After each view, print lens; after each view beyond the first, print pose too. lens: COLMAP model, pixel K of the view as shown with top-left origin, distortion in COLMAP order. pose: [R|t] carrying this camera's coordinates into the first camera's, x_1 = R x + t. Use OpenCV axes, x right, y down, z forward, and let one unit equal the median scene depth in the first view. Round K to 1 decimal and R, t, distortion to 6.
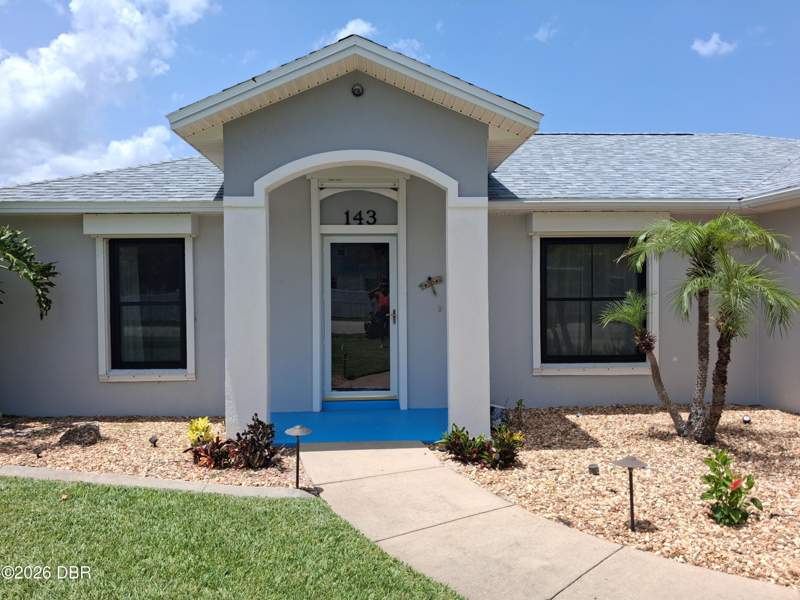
lens RADIAL K [[640.7, 0, 396.5], [0, 640.7, 297.6], [0, 0, 1]] dist [0.067049, -0.103796]
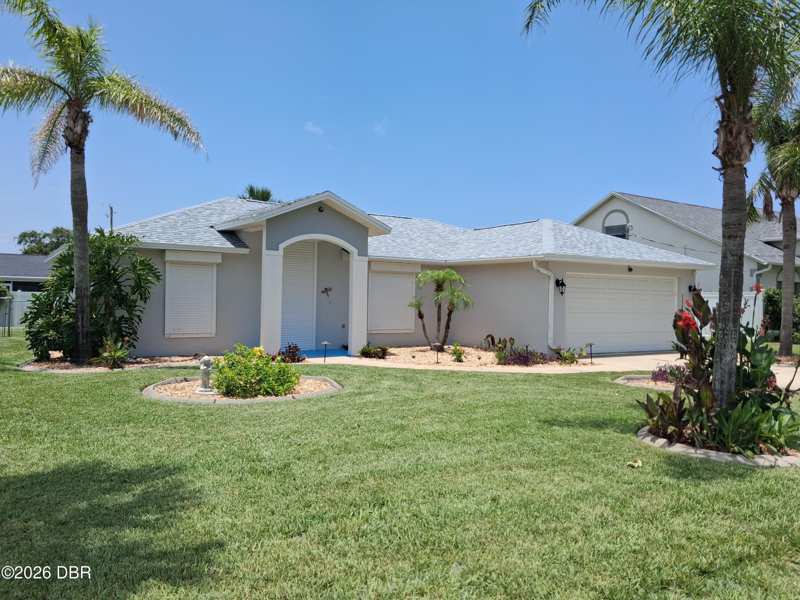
lens RADIAL K [[640.7, 0, 396.5], [0, 640.7, 297.6], [0, 0, 1]] dist [0.067049, -0.103796]
pose [[0.869579, 0.026198, 0.493098, -0.985973], [-0.015690, 0.999553, -0.025437, 0.063675], [-0.493544, 0.014382, 0.869602, -1.216499]]
